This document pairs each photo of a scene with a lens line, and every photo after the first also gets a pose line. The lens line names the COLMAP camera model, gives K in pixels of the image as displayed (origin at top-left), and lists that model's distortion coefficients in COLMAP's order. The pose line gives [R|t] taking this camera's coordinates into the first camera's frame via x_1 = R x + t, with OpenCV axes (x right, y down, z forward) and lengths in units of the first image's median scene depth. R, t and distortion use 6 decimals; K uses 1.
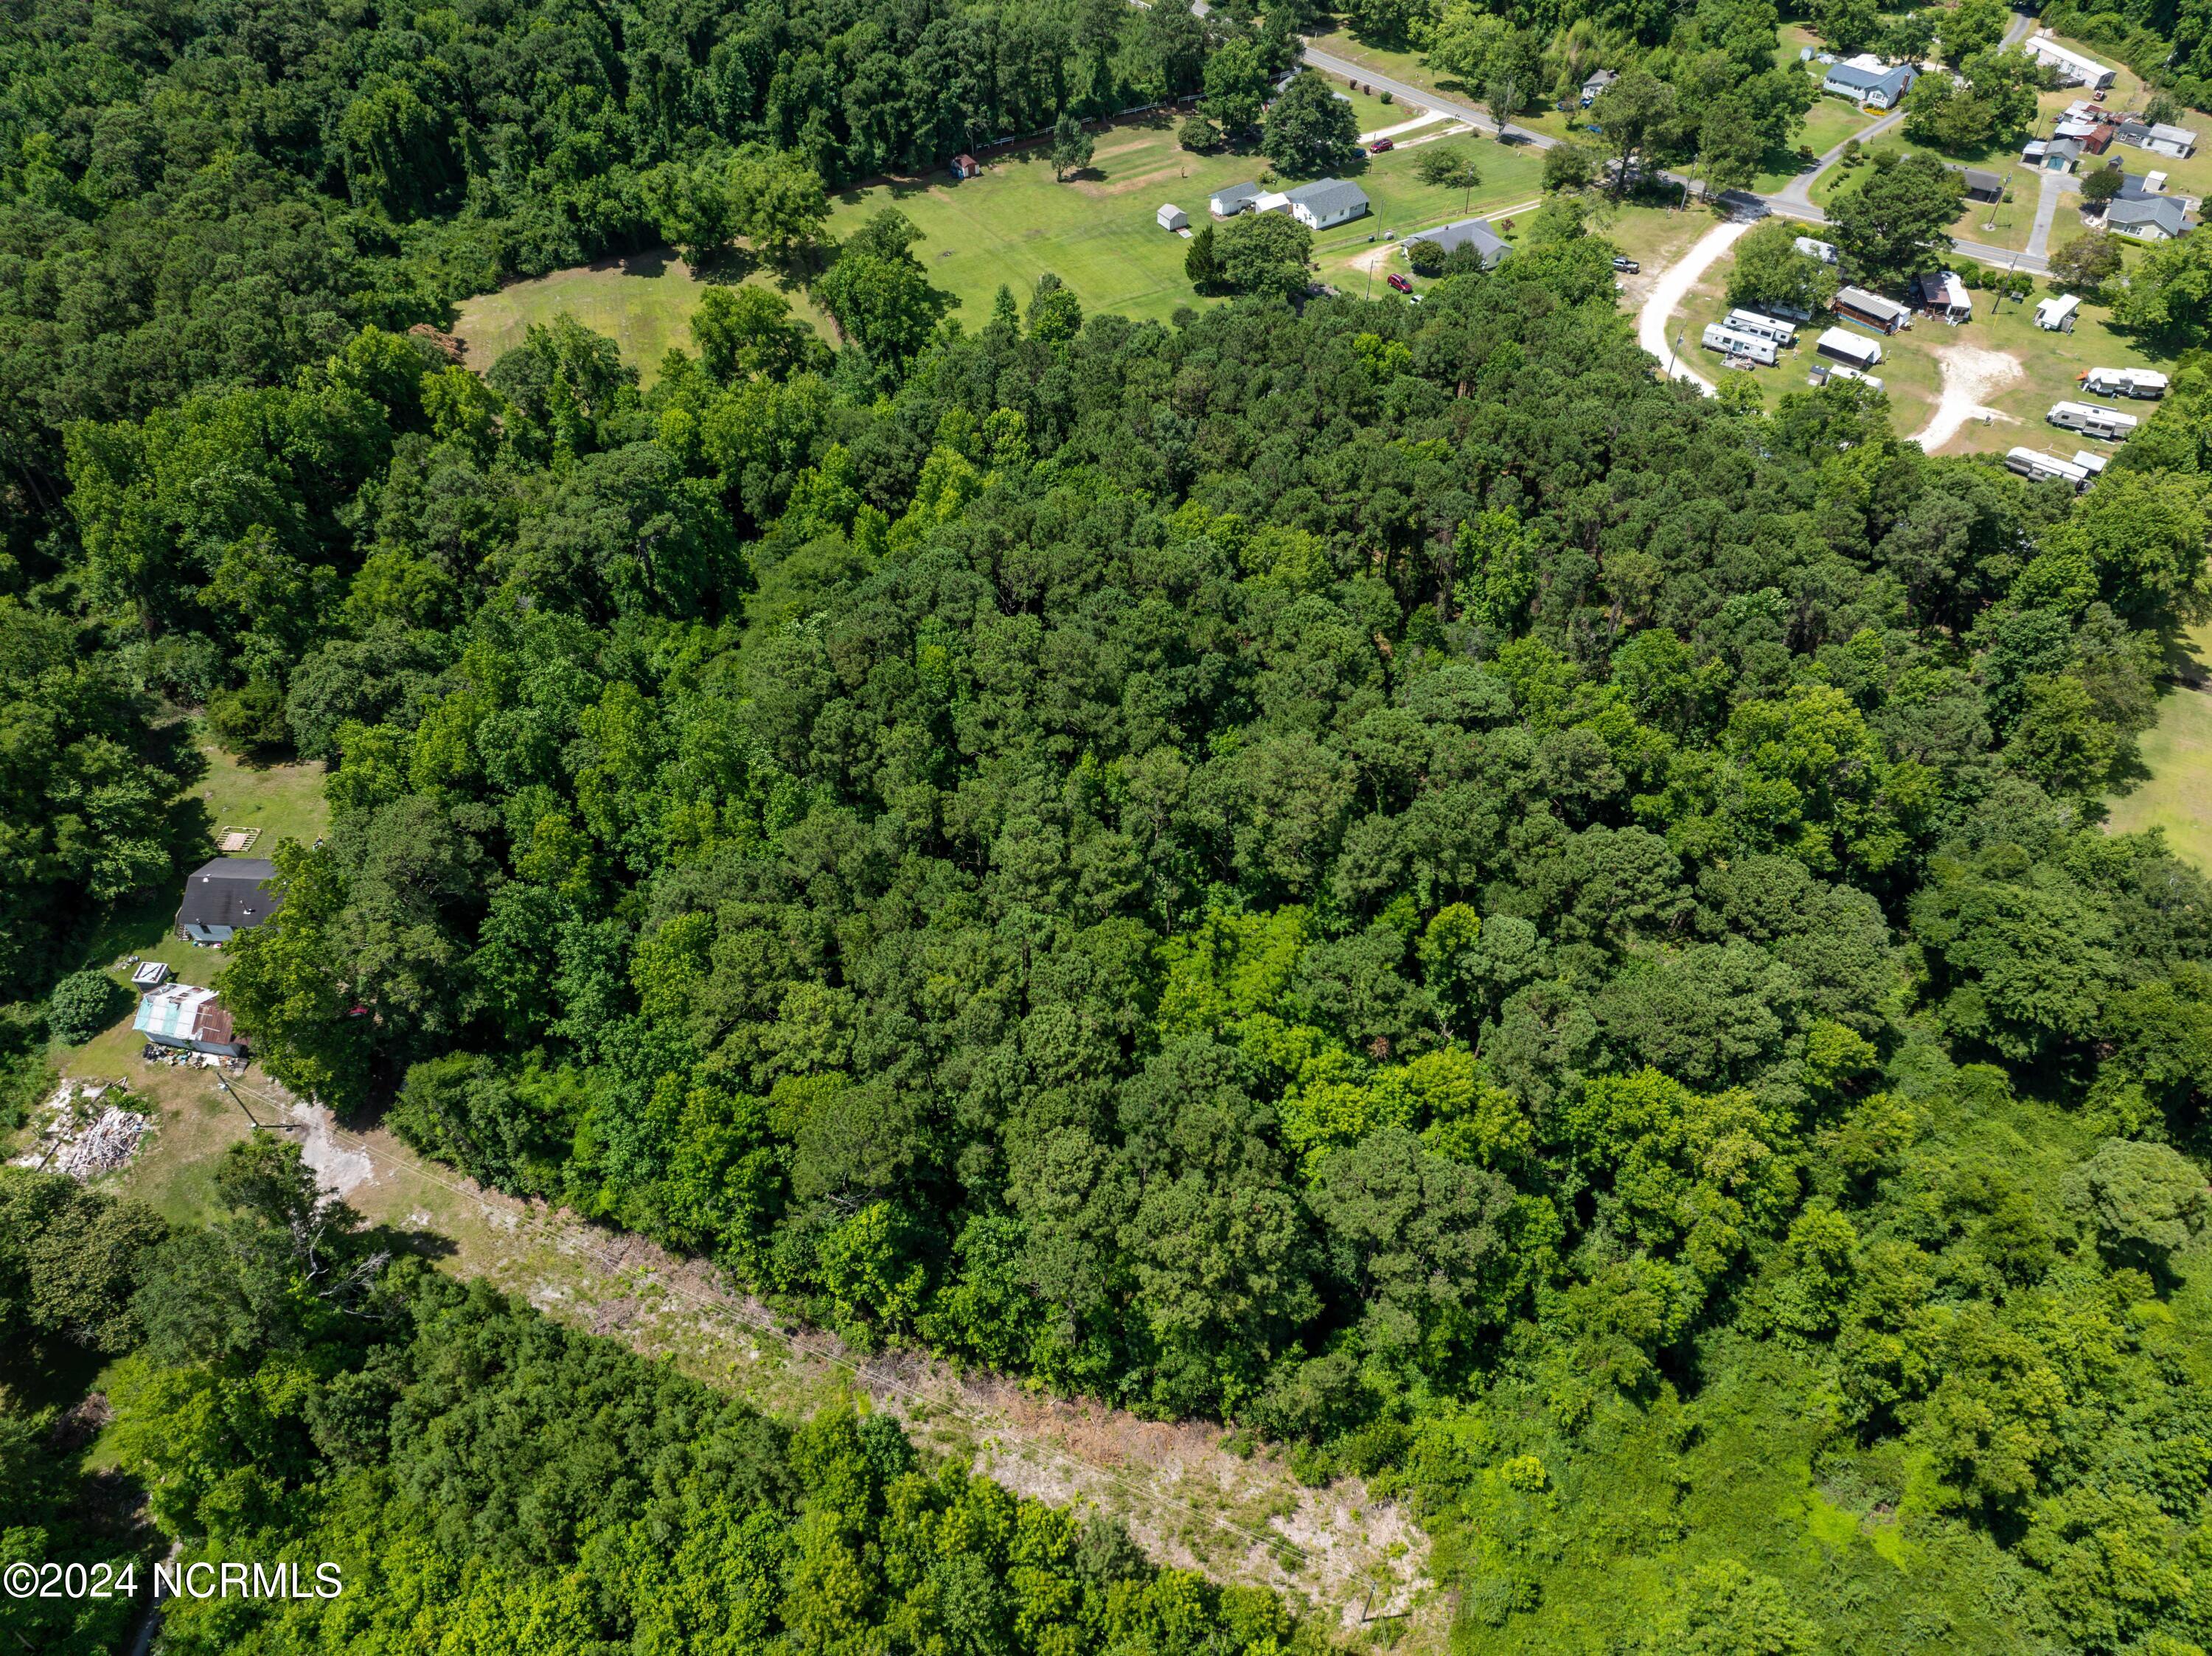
lens RADIAL K [[1562.8, 0, 1114.8], [0, 1562.8, 819.8], [0, 0, 1]] dist [-0.042160, 0.008275]
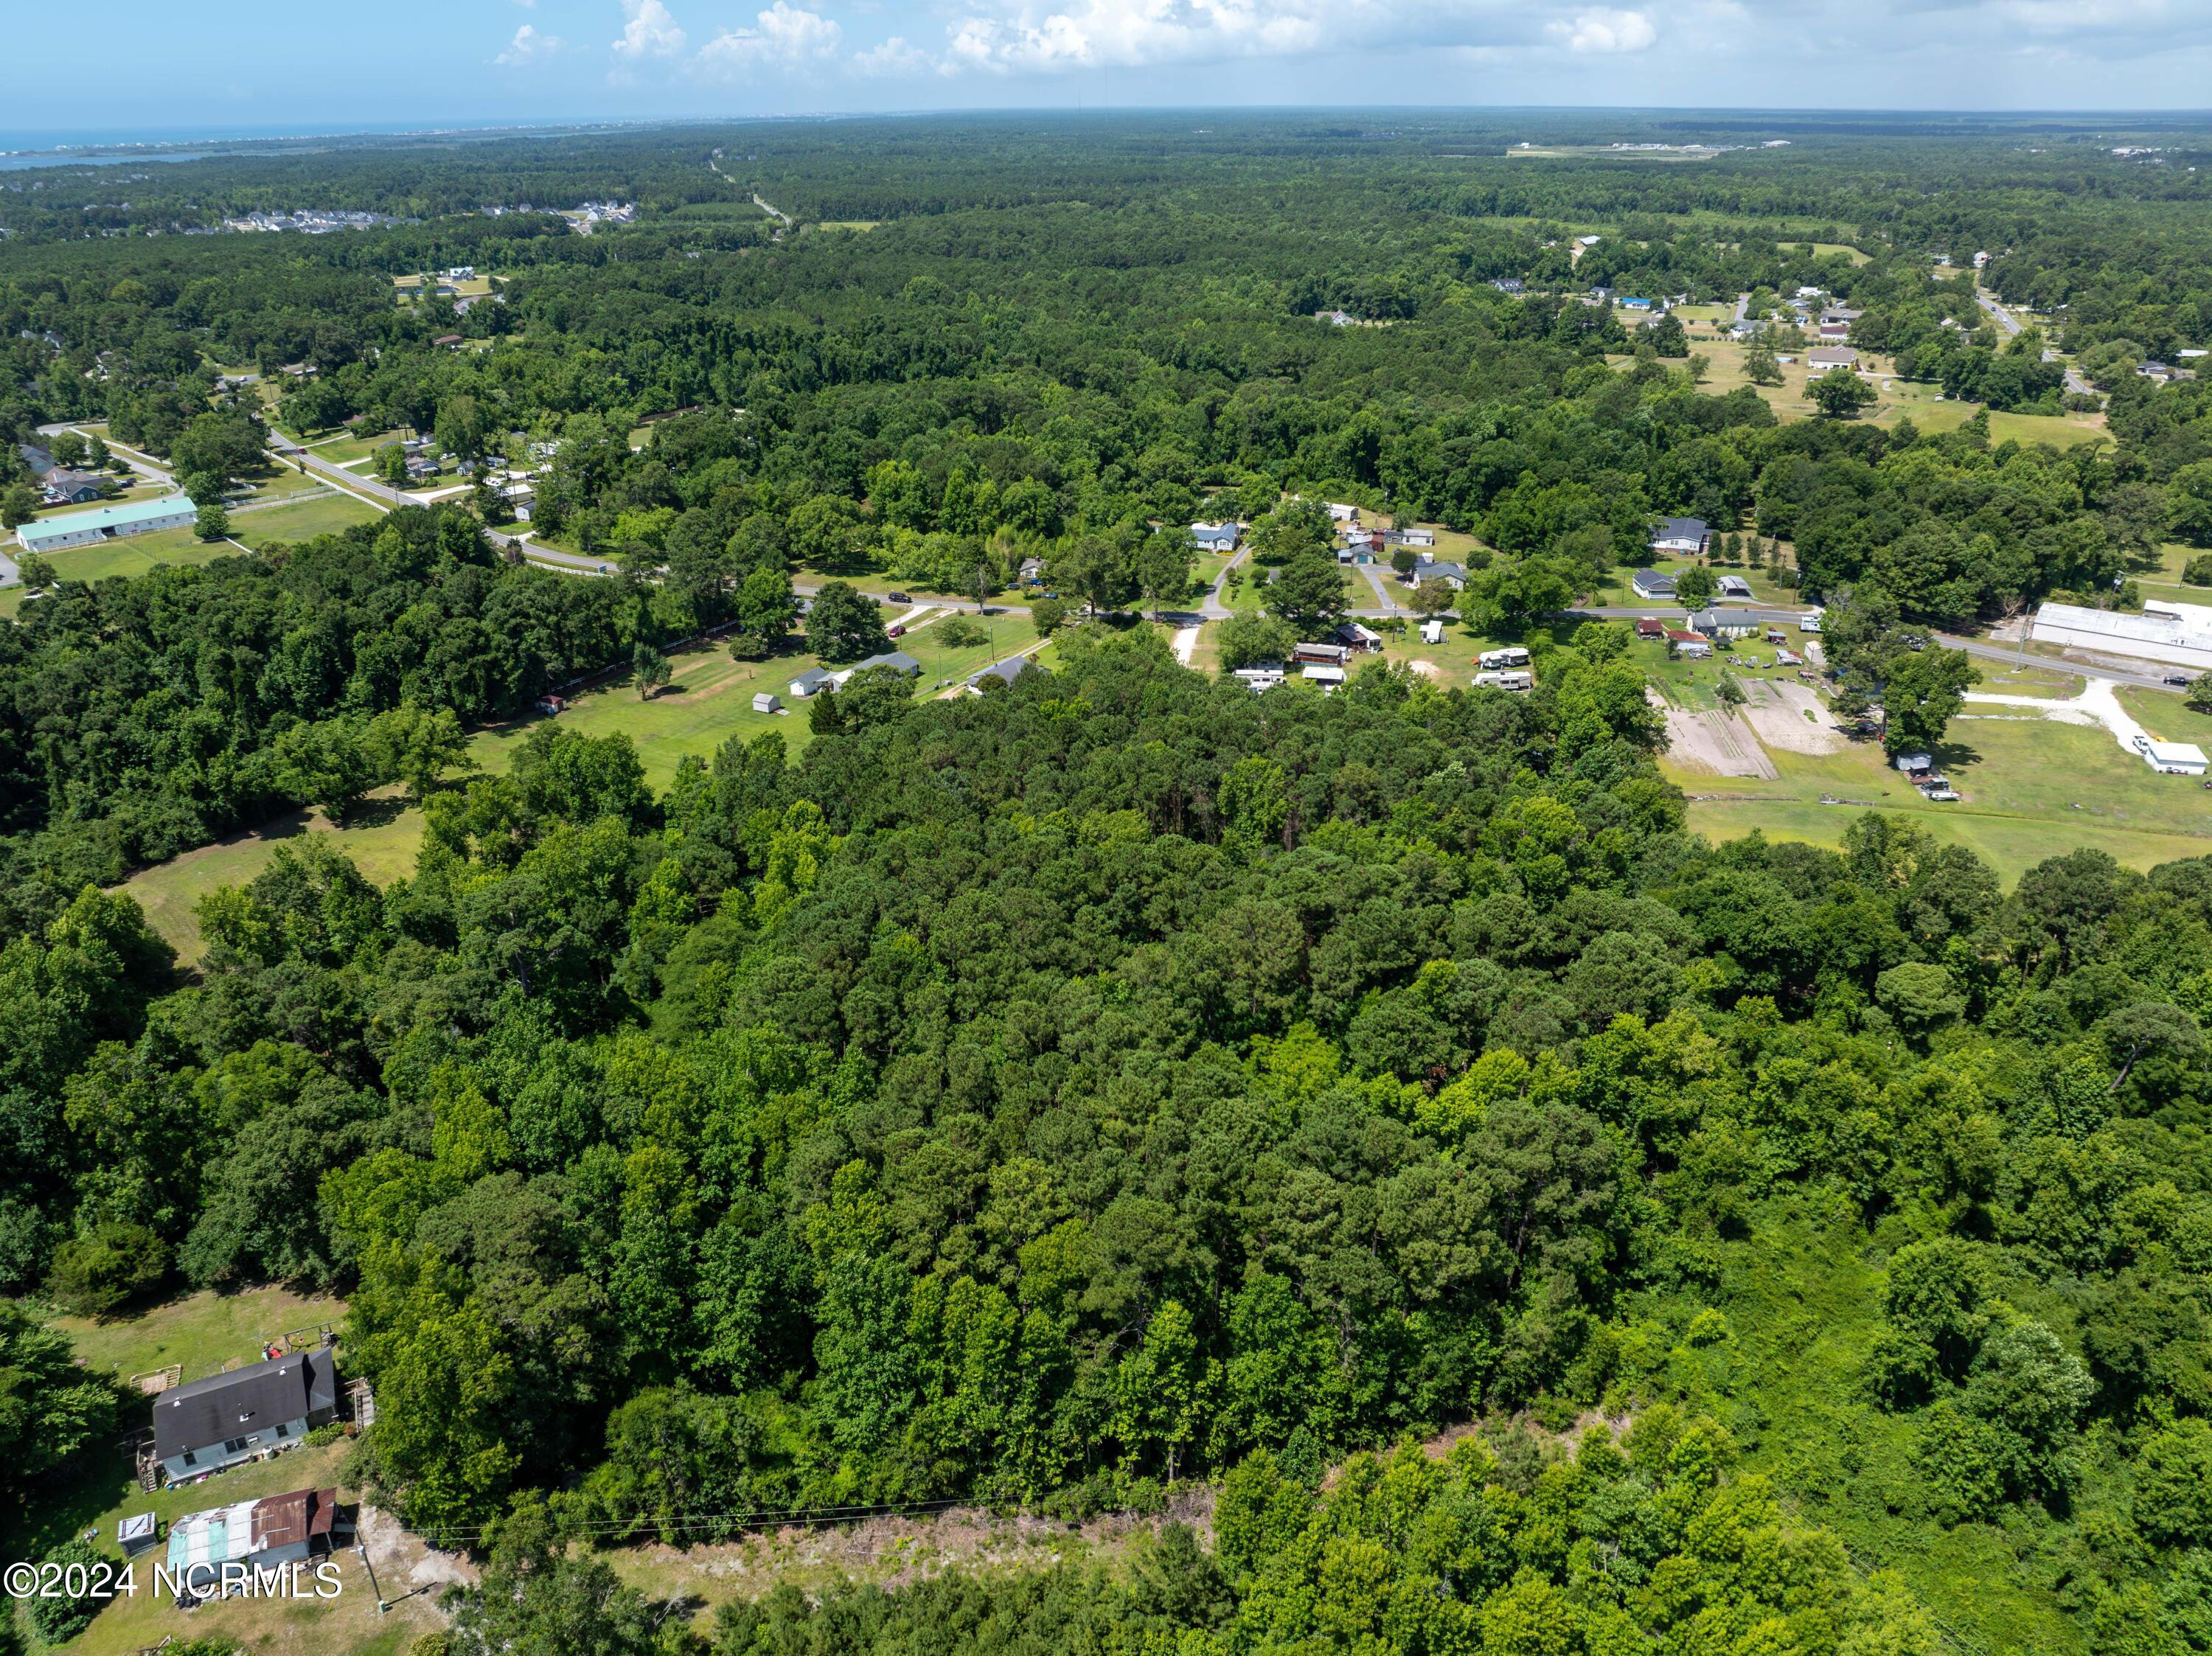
lens RADIAL K [[1562.8, 0, 1114.8], [0, 1562.8, 819.8], [0, 0, 1]] dist [-0.042160, 0.008275]
pose [[0.873193, -0.208511, 0.440519, -0.268562], [0.357147, 0.888783, -0.287247, 0.111346], [-0.331631, 0.408152, 0.850548, -0.023597]]
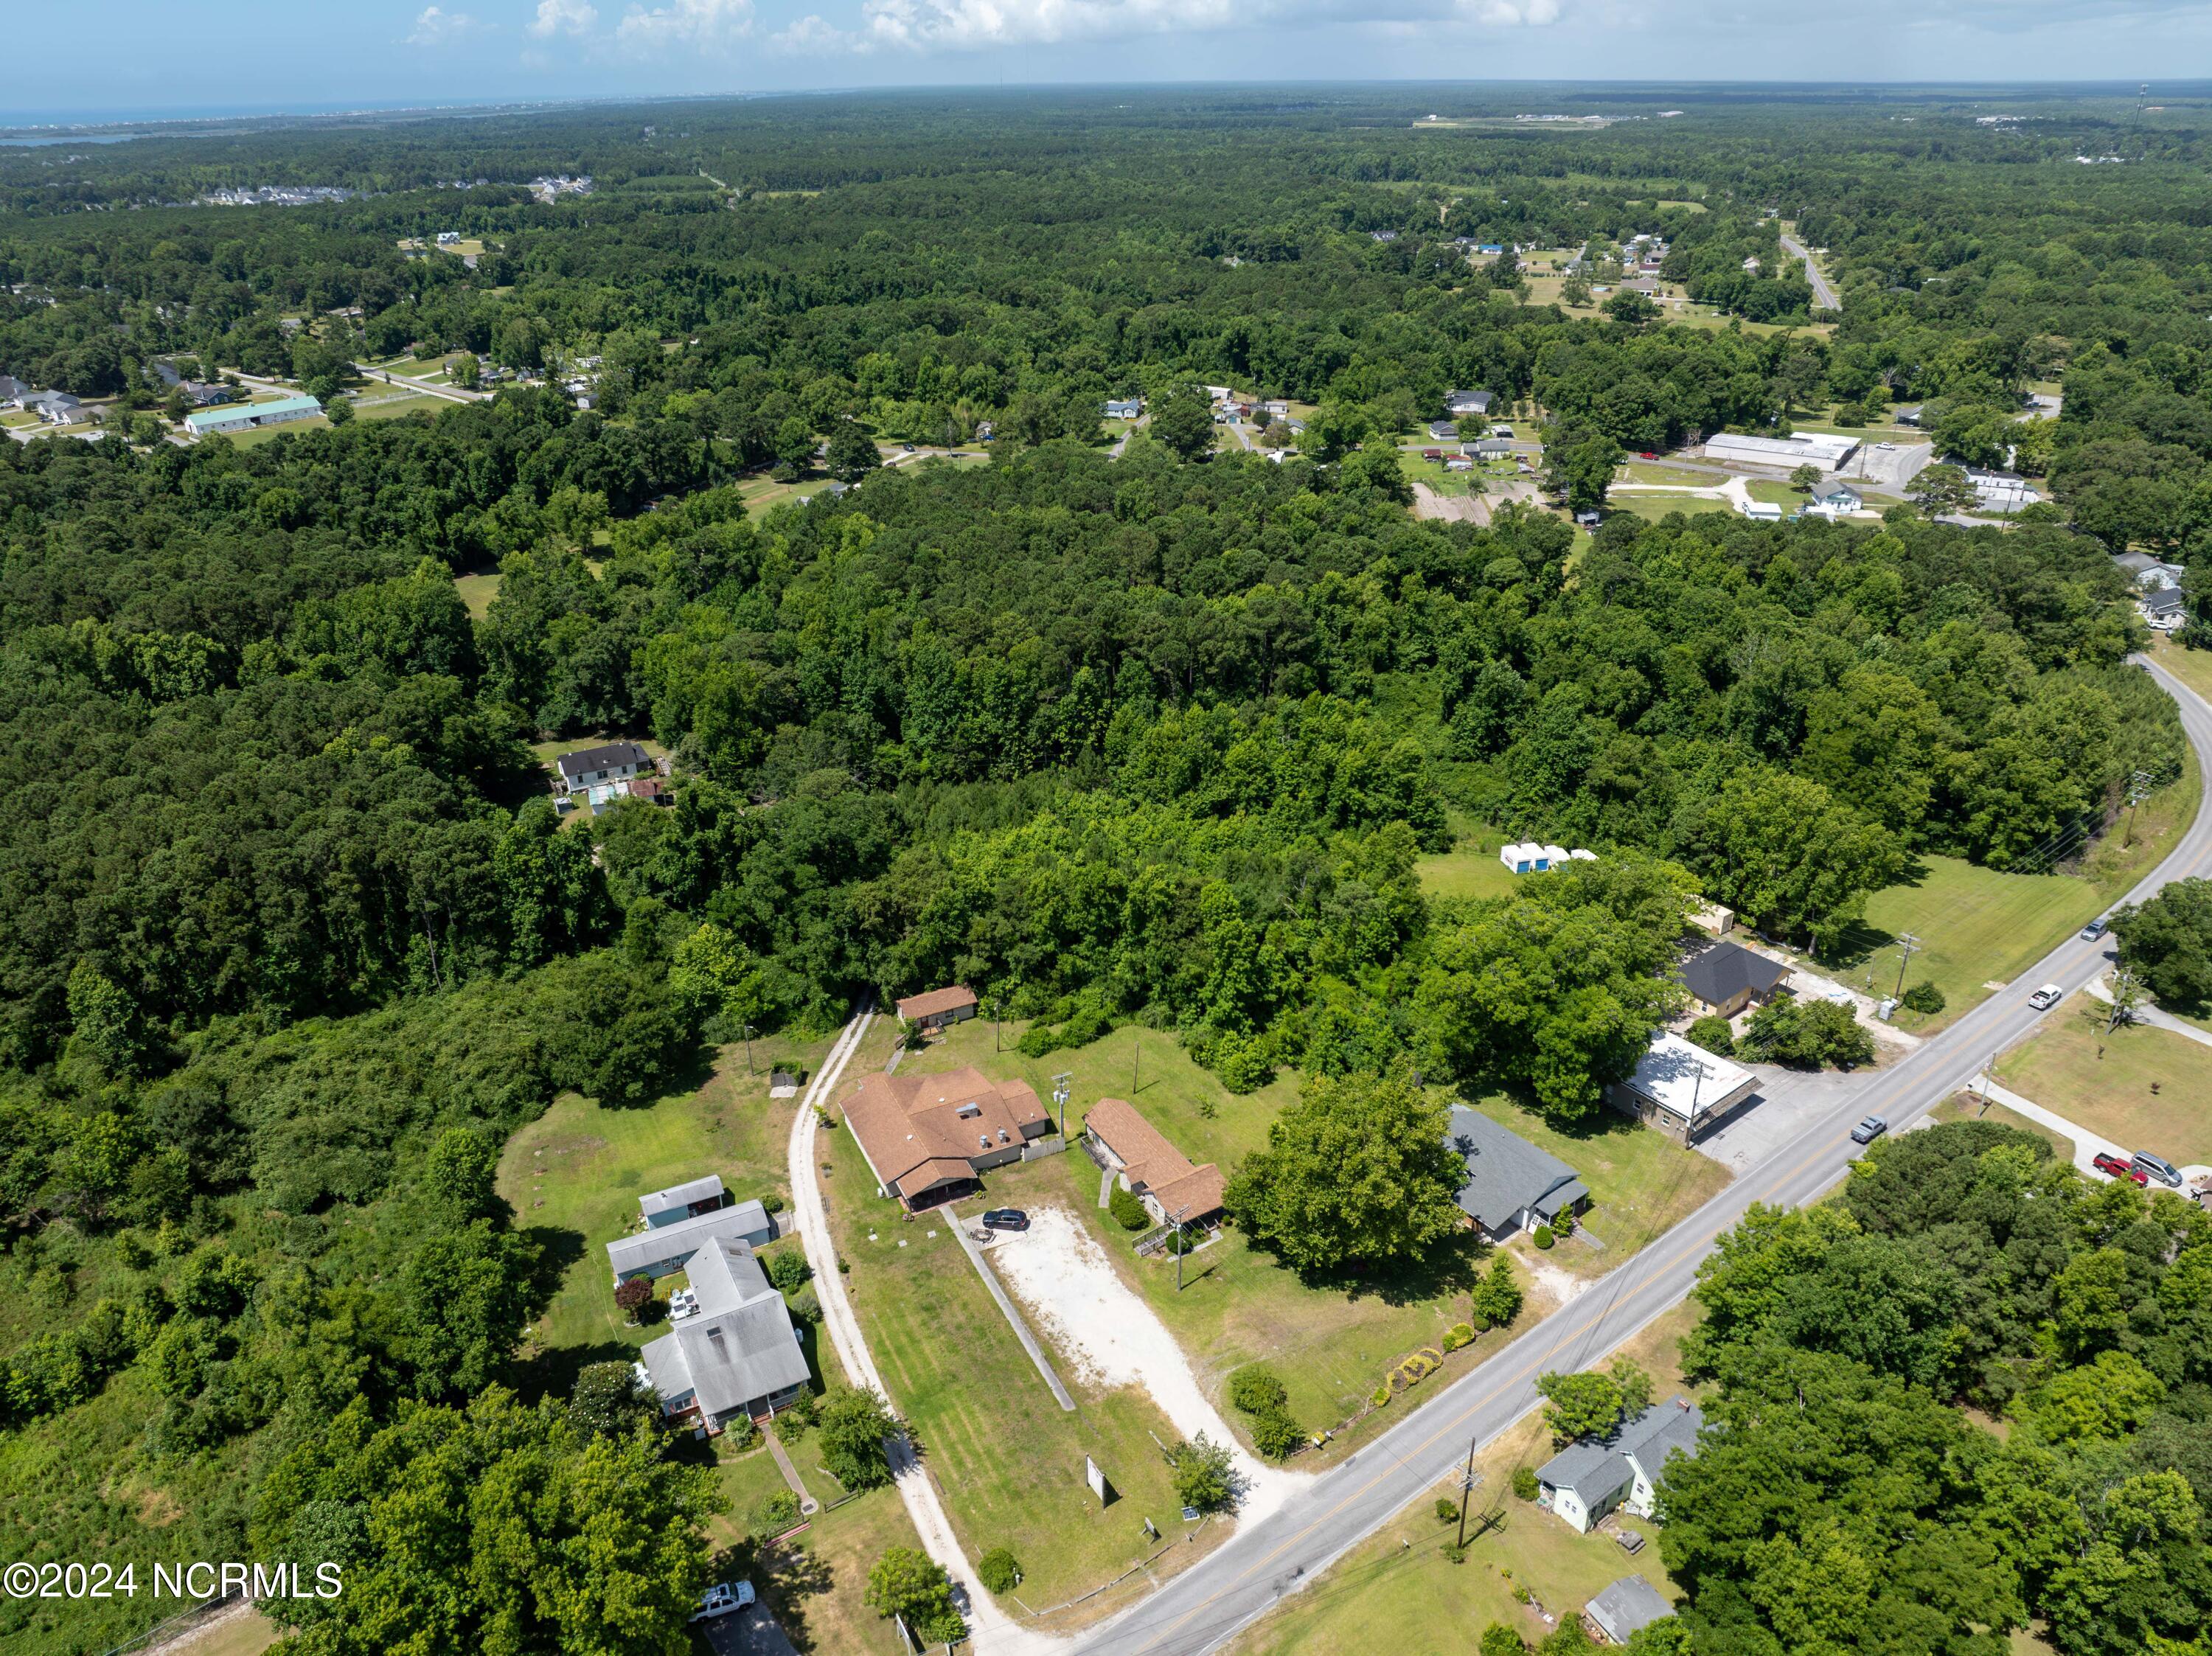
lens RADIAL K [[1562.8, 0, 1114.8], [0, 1562.8, 819.8], [0, 0, 1]] dist [-0.042160, 0.008275]
pose [[0.849720, -0.234830, 0.472049, -0.547756], [0.389086, 0.883492, -0.260871, 0.467134], [-0.355791, 0.405335, 0.842090, -0.360163]]
